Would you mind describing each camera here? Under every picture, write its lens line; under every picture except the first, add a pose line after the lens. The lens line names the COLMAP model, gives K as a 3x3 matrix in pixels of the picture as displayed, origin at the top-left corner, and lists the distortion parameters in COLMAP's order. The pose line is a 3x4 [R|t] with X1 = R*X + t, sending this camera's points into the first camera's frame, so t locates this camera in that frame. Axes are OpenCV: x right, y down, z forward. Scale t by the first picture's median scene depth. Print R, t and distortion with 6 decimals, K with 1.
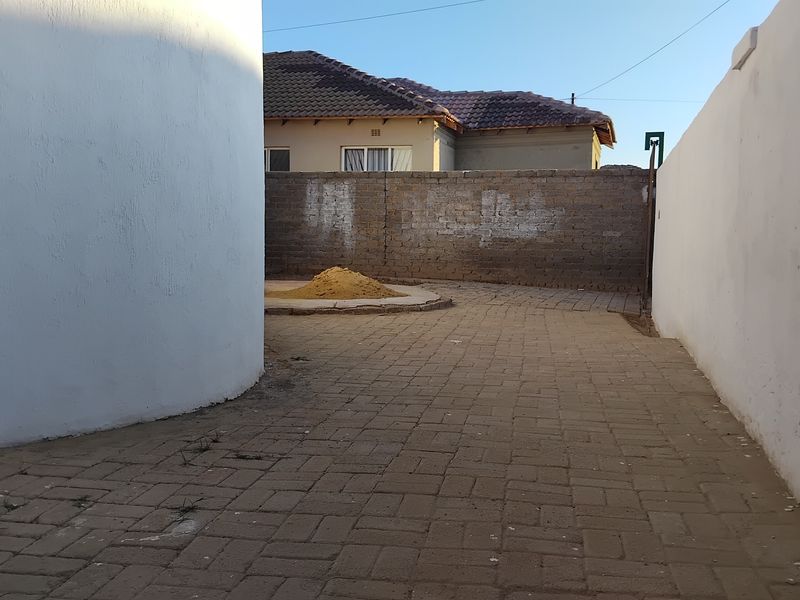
lens RADIAL K [[851.2, 0, 398.4], [0, 851.2, 300.8], [0, 0, 1]] dist [0.044158, 0.000000]
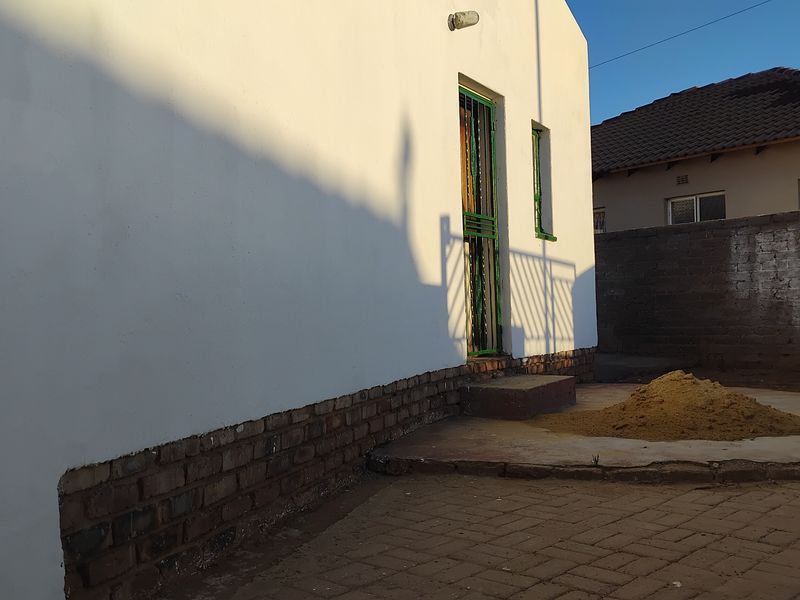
lens RADIAL K [[851.2, 0, 402.5], [0, 851.2, 295.1], [0, 0, 1]] dist [0.044158, 0.000000]
pose [[0.826618, -0.049957, -0.560542, 0.058608], [-0.006218, 0.995180, -0.097863, -0.021261], [0.562730, 0.084381, 0.822323, 0.290133]]
